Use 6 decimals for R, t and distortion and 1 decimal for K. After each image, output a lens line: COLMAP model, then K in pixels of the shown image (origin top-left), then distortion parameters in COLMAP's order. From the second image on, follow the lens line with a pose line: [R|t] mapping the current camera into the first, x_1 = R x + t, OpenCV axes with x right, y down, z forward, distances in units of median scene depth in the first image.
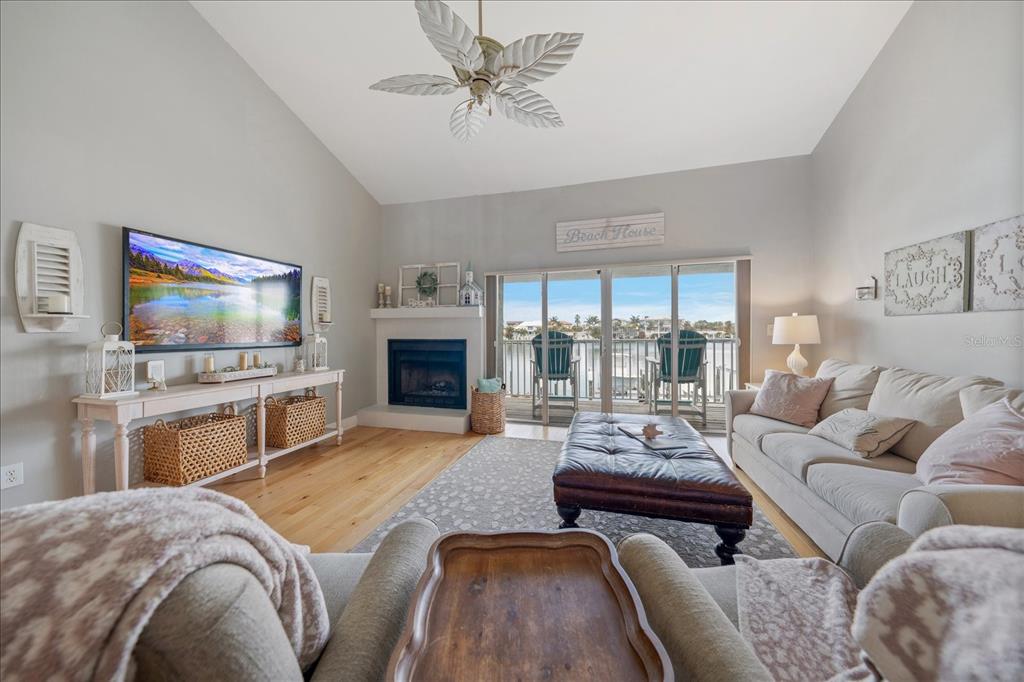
lens RADIAL K [[348.6, 0, 513.2], [0, 348.6, 332.7], [0, 0, 1]] dist [-0.000156, -0.000043]
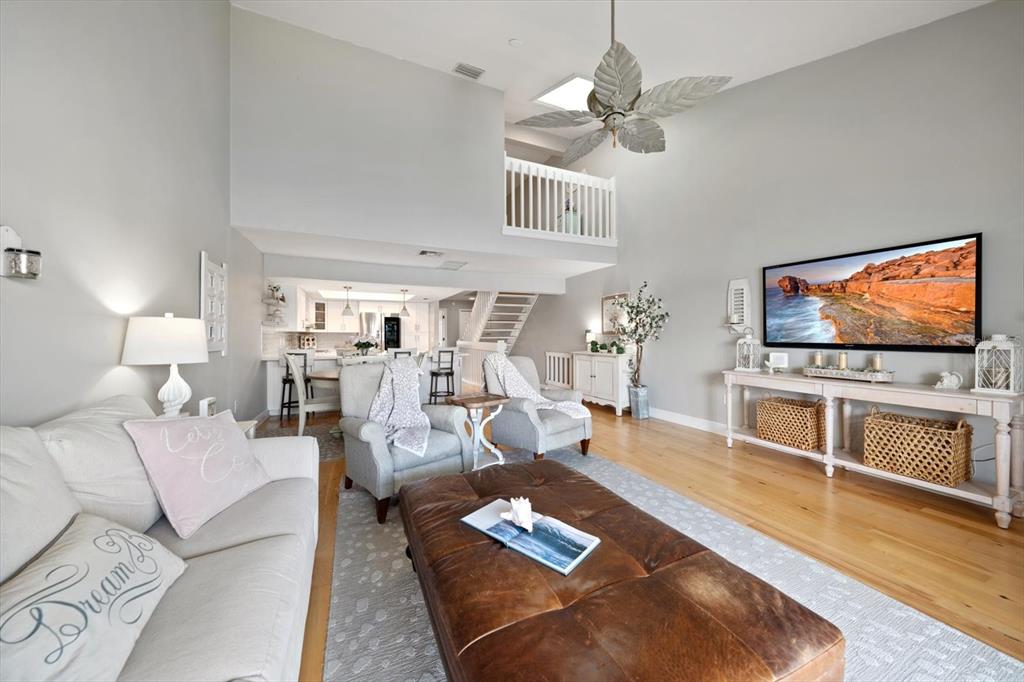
lens RADIAL K [[360.7, 0, 512.6], [0, 360.7, 335.6], [0, 0, 1]] dist [-0.000903, -0.000091]
pose [[-0.774423, 0.010266, -0.632585, 0.675163], [0.008550, 0.999947, 0.005760, -0.008885], [0.632611, -0.000948, -0.774470, 1.269704]]
